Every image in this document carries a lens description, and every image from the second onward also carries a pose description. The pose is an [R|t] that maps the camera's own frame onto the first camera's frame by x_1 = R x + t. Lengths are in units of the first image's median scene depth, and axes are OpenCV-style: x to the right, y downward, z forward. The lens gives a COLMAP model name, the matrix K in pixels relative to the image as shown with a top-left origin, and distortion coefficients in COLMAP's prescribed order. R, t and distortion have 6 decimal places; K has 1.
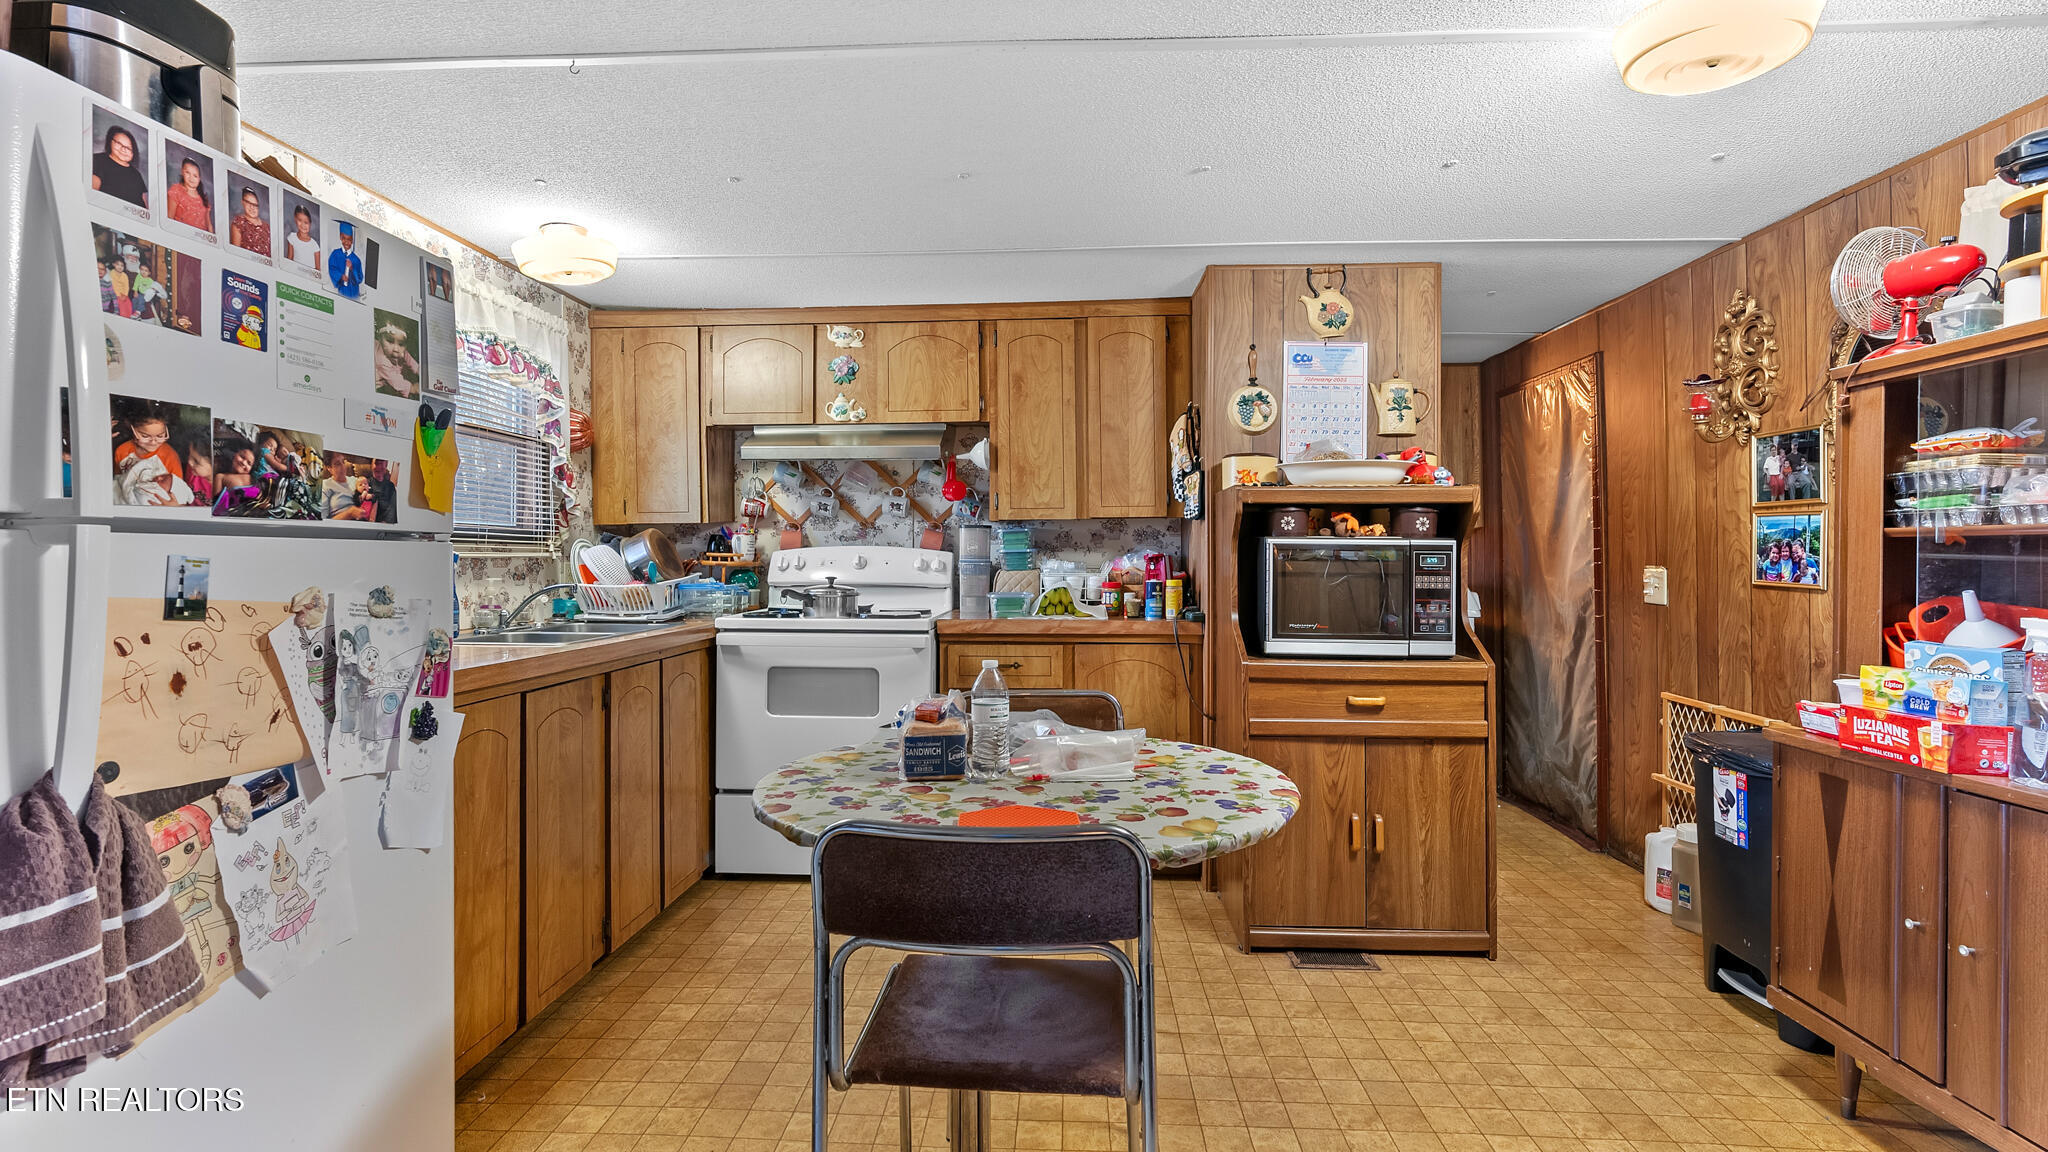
lens RADIAL K [[943.2, 0, 1028.4], [0, 943.2, 562.0], [0, 0, 1]] dist [-0.008343, 0.003423]
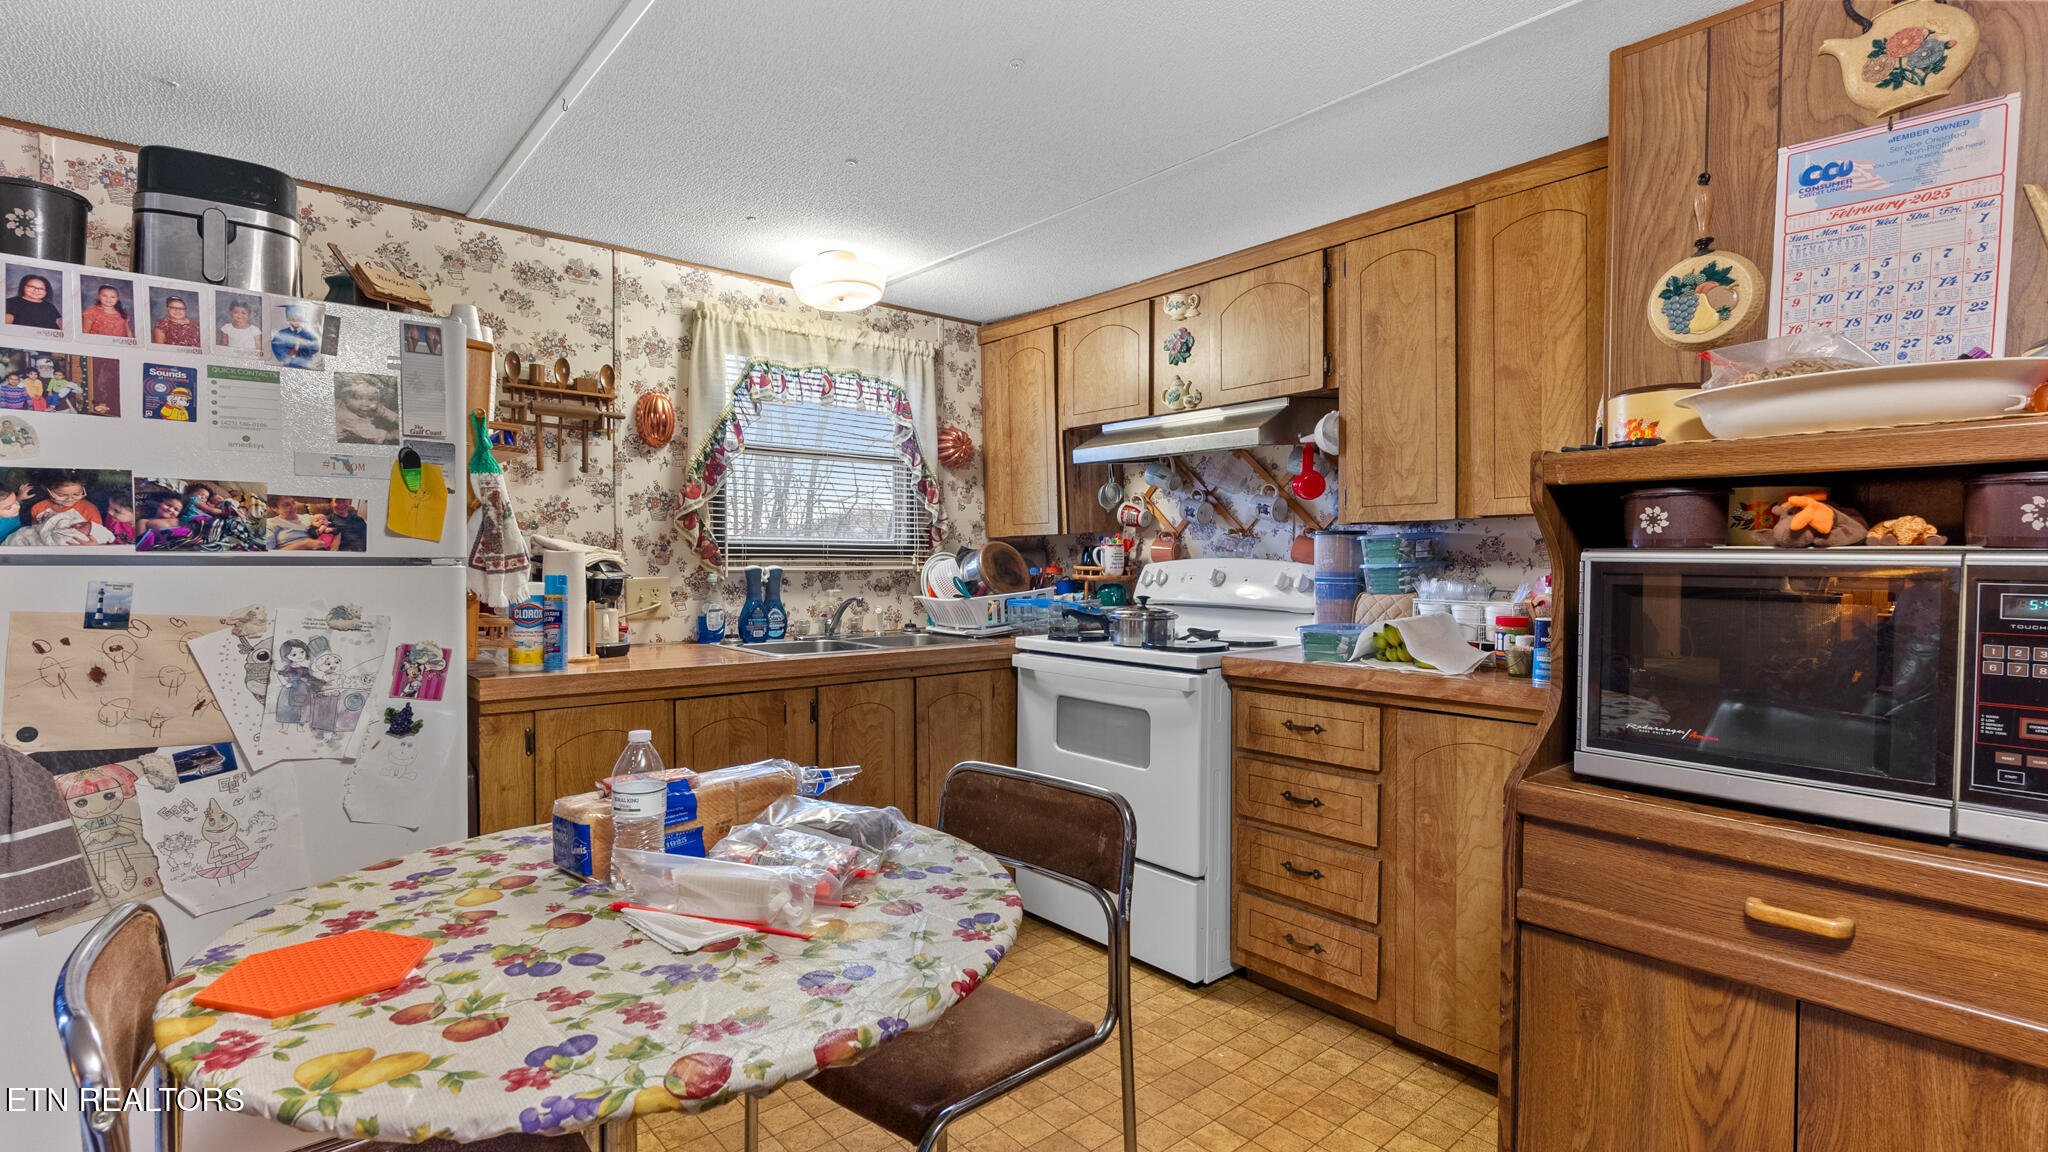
lens RADIAL K [[943.2, 0, 1021.0], [0, 943.2, 590.1], [0, 0, 1]] dist [-0.008343, 0.003423]
pose [[0.690156, 0.025410, -0.723214, 0.421023], [-0.005868, 0.999547, 0.029519, -0.017685], [0.723637, -0.016129, 0.689993, 0.431827]]
